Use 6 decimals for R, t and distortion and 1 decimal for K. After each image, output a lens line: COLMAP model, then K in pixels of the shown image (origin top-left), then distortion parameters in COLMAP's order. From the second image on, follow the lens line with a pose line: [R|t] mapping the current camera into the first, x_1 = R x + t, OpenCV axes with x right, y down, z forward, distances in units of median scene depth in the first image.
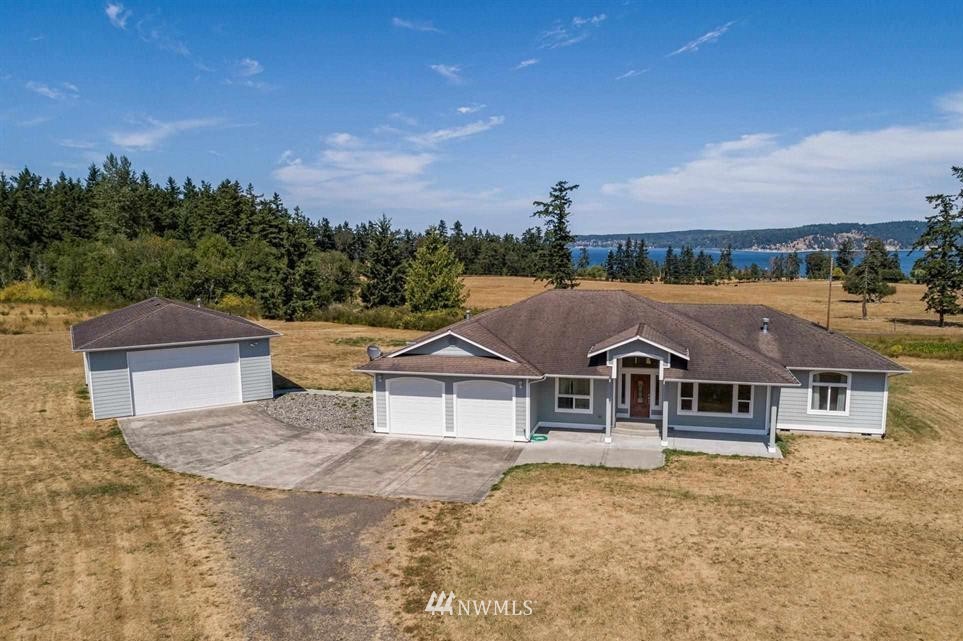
lens RADIAL K [[695.8, 0, 505.4], [0, 695.8, 319.5], [0, 0, 1]] dist [-0.005915, 0.001798]
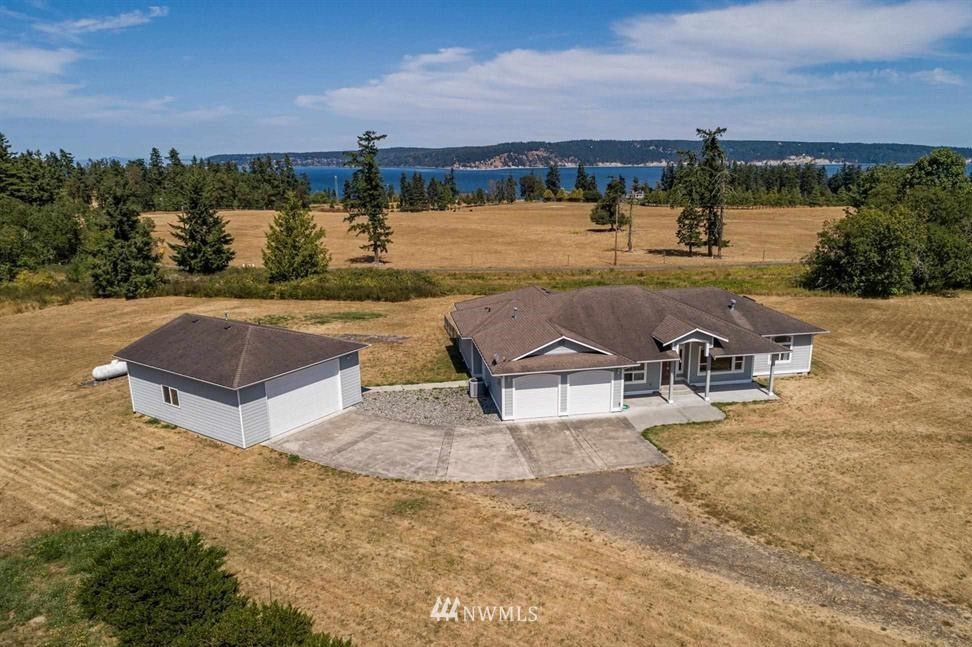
lens RADIAL K [[702.3, 0, 510.1], [0, 702.3, 322.5], [0, 0, 1]] dist [-0.005915, 0.001798]
pose [[0.910966, -0.098505, 0.400547, -0.639823], [0.050495, 0.990394, 0.128721, -0.168485], [-0.409379, -0.097035, 0.907190, -0.129962]]
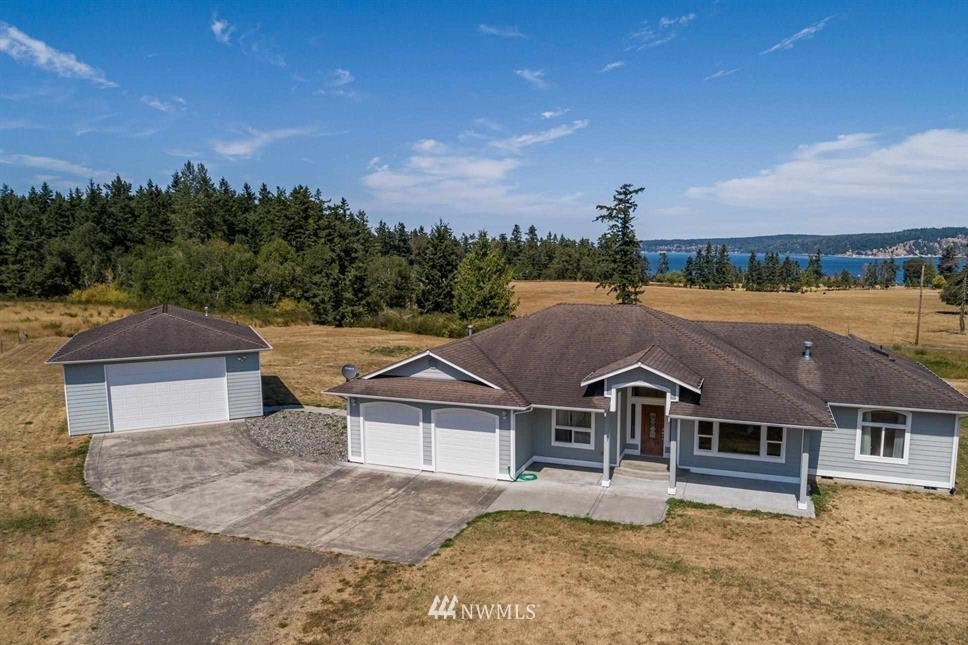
lens RADIAL K [[692.8, 0, 504.8], [0, 692.8, 328.3], [0, 0, 1]] dist [-0.004875, 0.002850]
pose [[0.993117, 0.016136, -0.116006, 0.109206], [-0.015358, 0.999853, 0.007601, -0.019202], [0.116112, -0.005767, 0.993219, 0.130478]]
